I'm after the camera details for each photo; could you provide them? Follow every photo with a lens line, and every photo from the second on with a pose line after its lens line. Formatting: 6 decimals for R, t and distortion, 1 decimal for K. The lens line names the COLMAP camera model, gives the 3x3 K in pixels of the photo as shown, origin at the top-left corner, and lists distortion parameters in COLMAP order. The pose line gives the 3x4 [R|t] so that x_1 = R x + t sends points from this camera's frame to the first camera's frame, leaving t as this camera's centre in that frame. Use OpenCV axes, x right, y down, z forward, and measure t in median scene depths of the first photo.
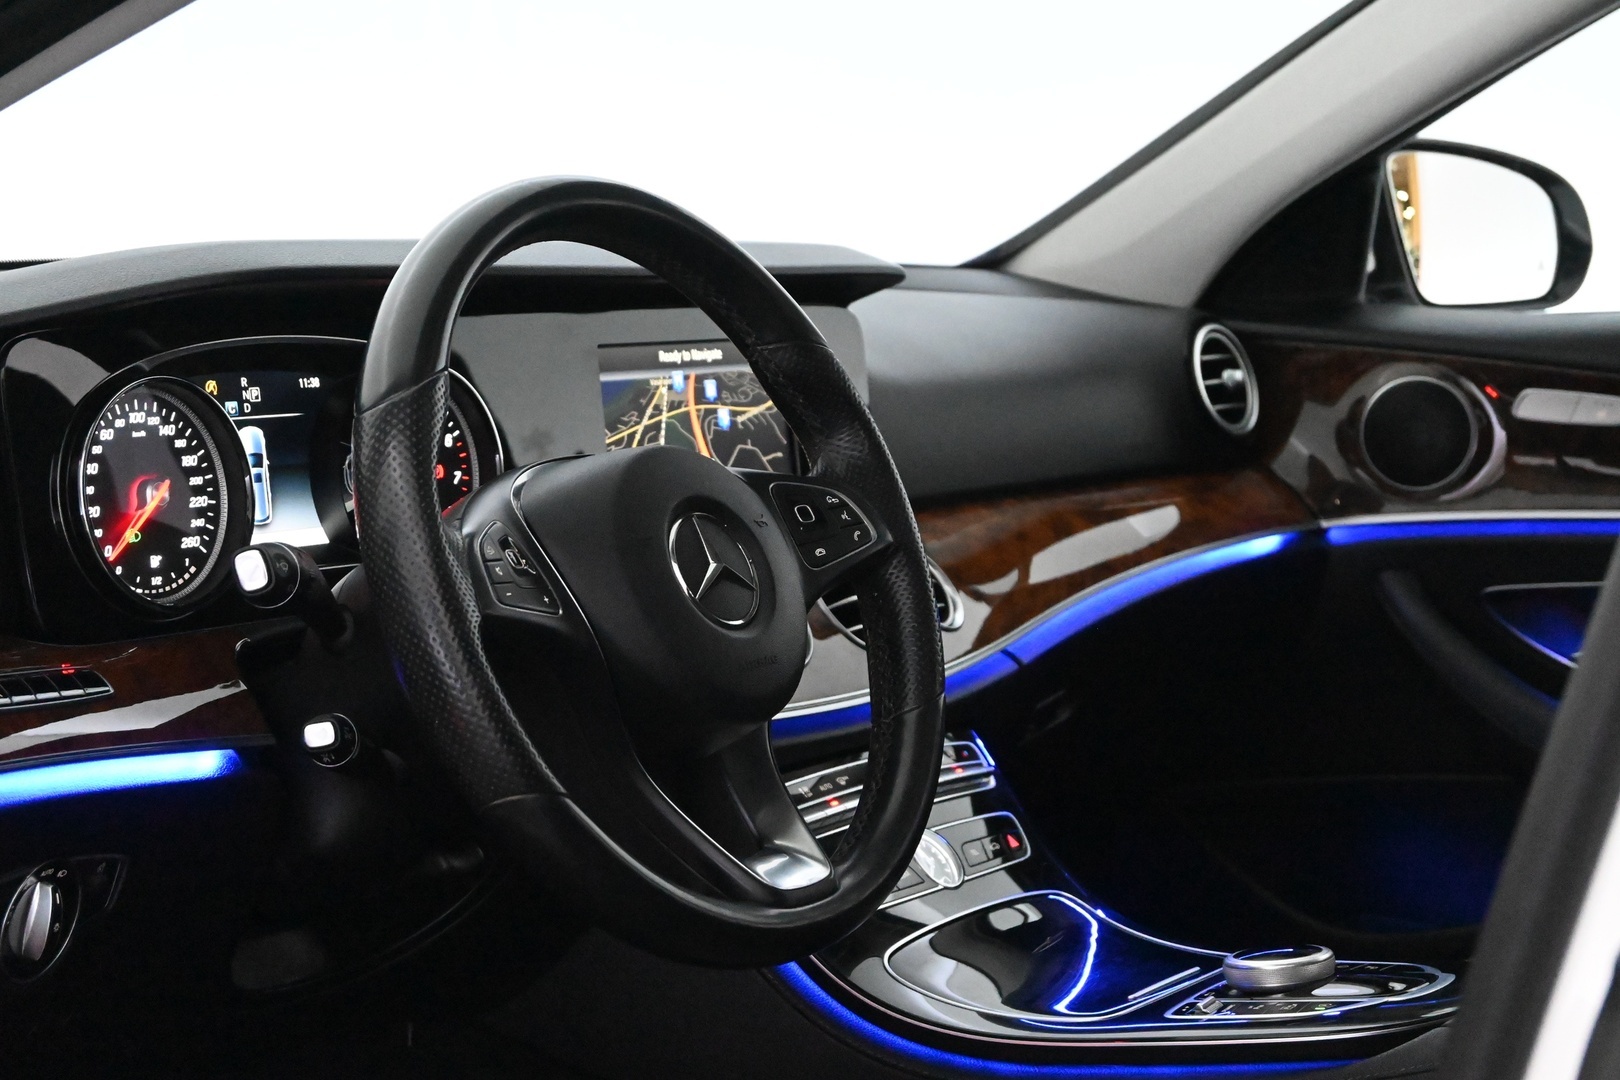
lens RADIAL K [[3235.2, 0, 810.2], [0, 3235.2, 538.9], [0, 0, 1]] dist [-0.002315, 0.000000]
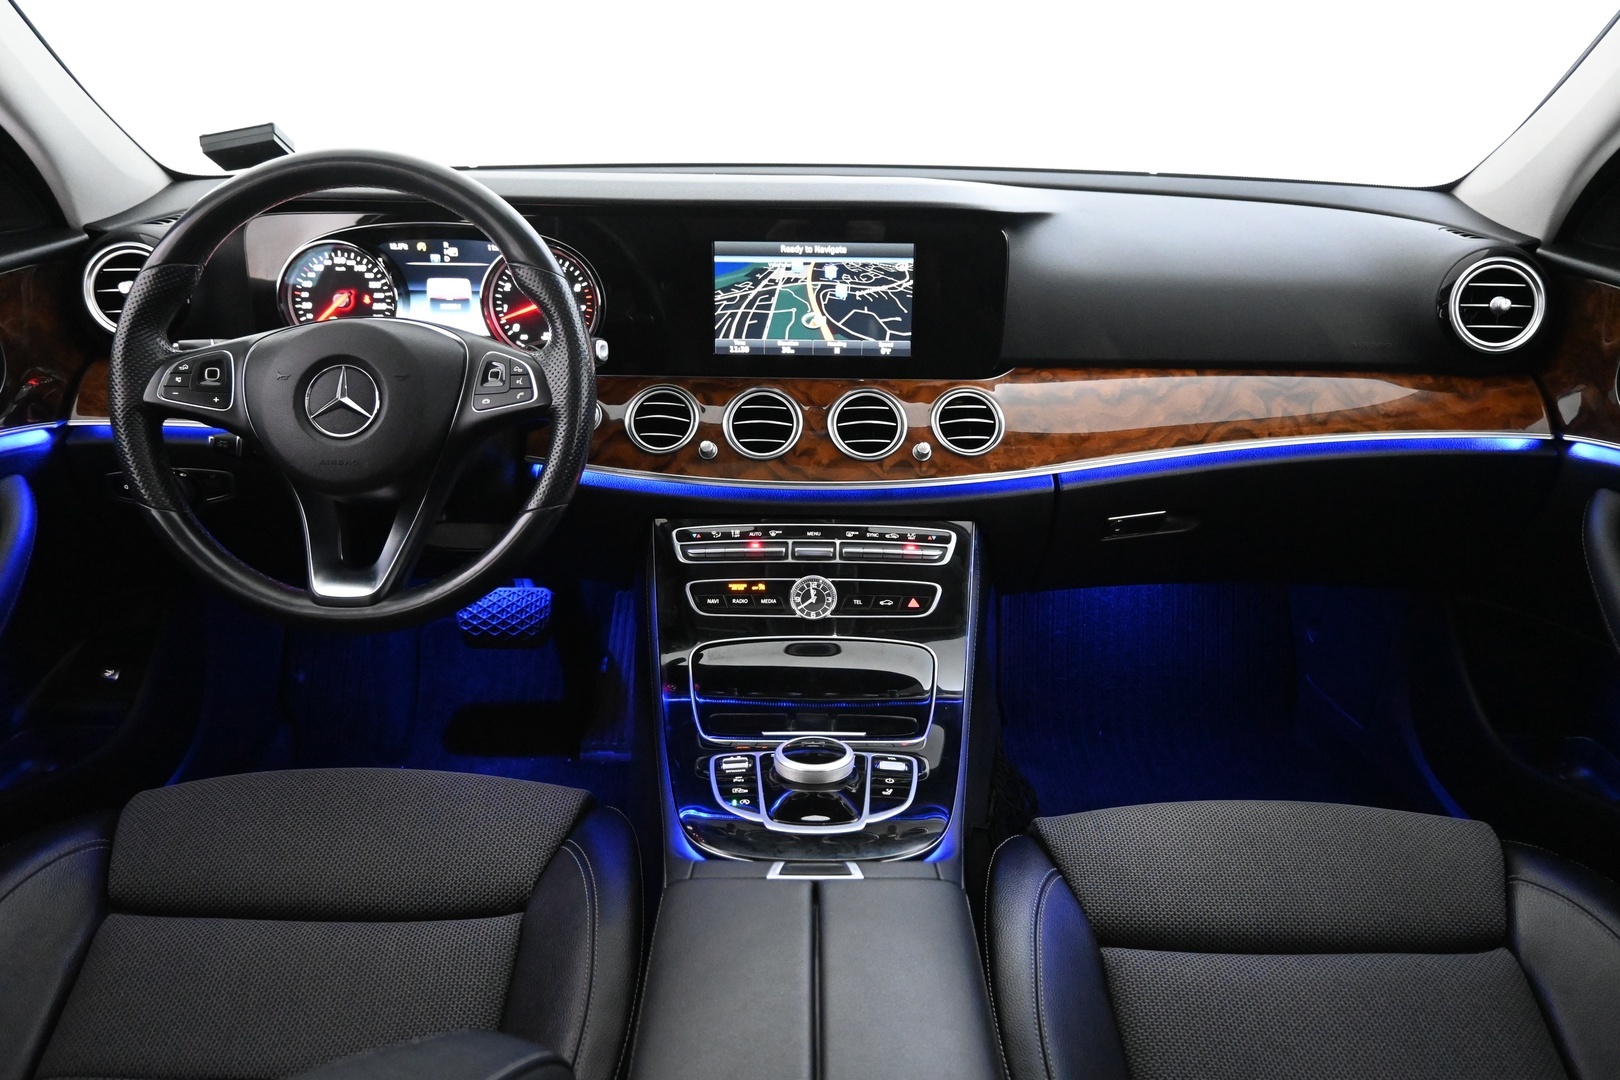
lens RADIAL K [[1207.6, 0, 808.8], [0, 1207.6, 544.3], [0, 0, 1]] dist [-0.004521, -0.003484]
pose [[0.544365, 0.301525, -0.782783, 0.479539], [-0.089797, 0.948748, 0.303007, -0.100773], [0.834028, -0.094654, 0.543541, 0.675732]]
